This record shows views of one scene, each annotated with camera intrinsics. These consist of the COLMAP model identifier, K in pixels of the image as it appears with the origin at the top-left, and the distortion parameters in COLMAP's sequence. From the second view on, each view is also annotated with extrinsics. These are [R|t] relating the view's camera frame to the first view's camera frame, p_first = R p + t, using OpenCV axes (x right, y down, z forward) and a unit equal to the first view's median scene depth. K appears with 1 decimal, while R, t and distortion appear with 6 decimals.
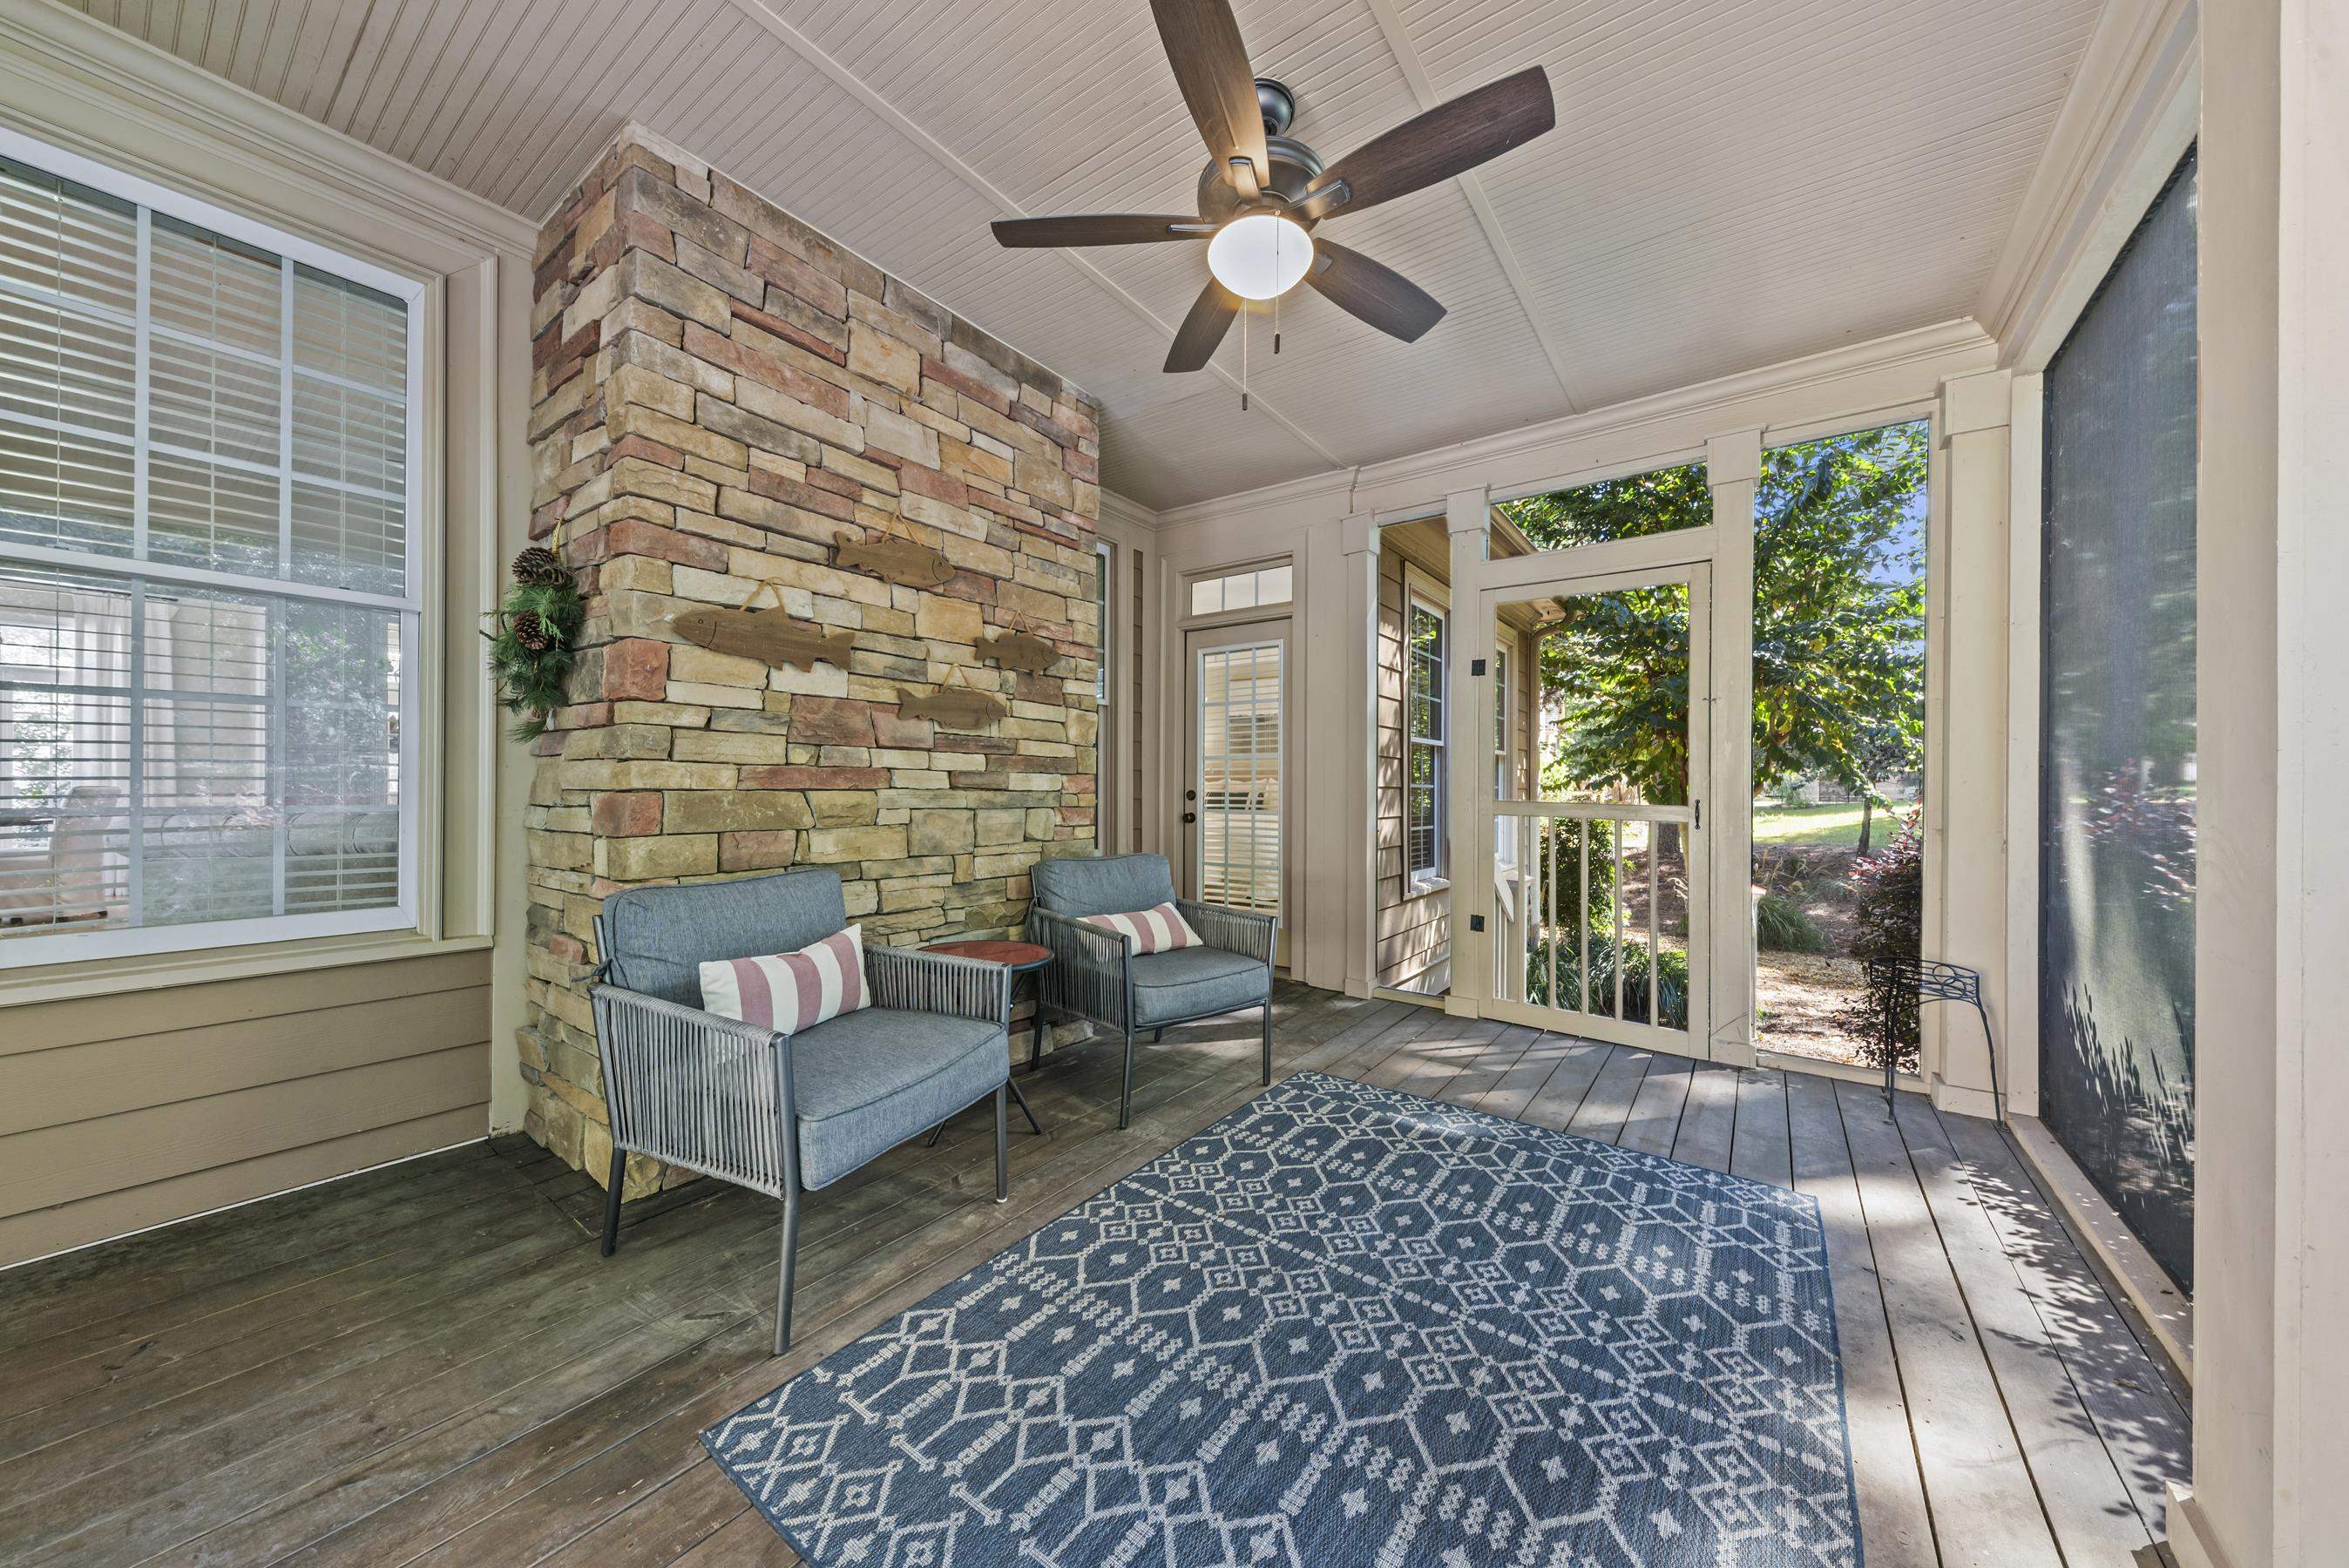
lens RADIAL K [[828.3, 0, 1174.5], [0, 828.3, 784.0], [0, 0, 1]] dist [0.001102, -0.000037]
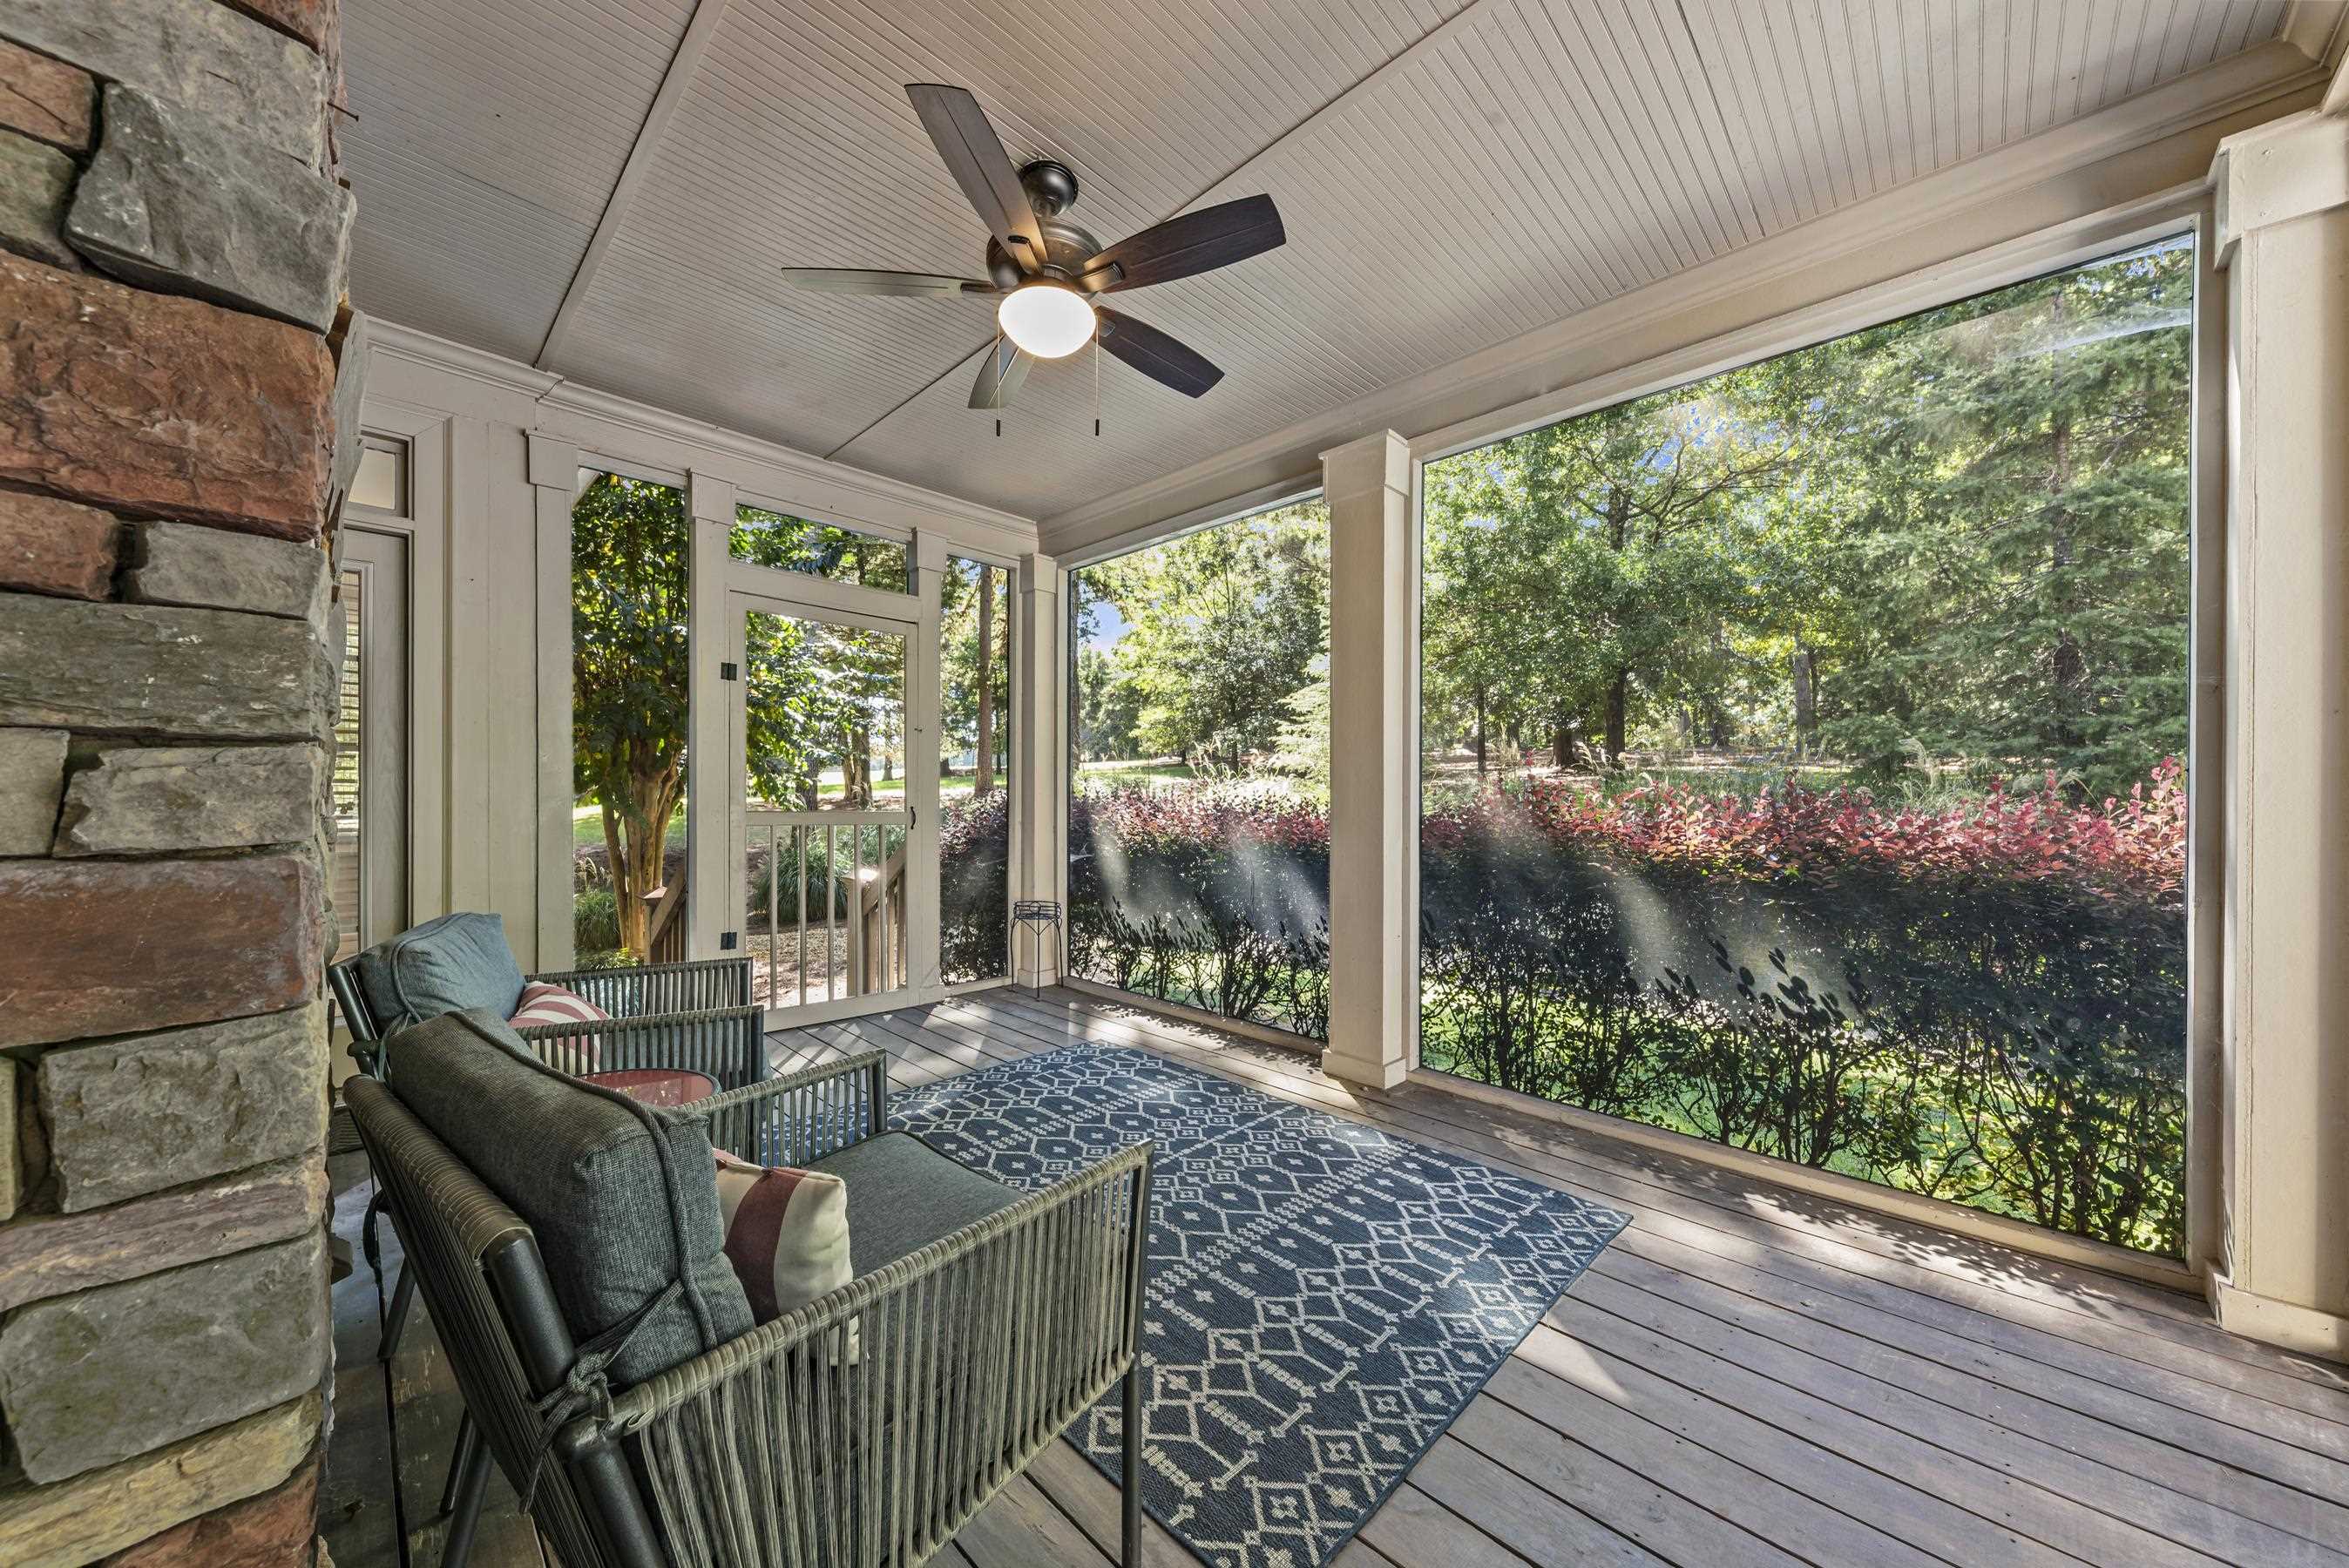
lens RADIAL K [[798.5, 0, 1180.0], [0, 798.5, 822.9], [0, 0, 1]] dist [0.000713, 0.000044]
pose [[0.136343, -0.042871, 0.989734, -0.922248], [-0.001652, 0.999052, 0.043502, -0.026431], [-0.990660, -0.007567, 0.136143, 0.683123]]
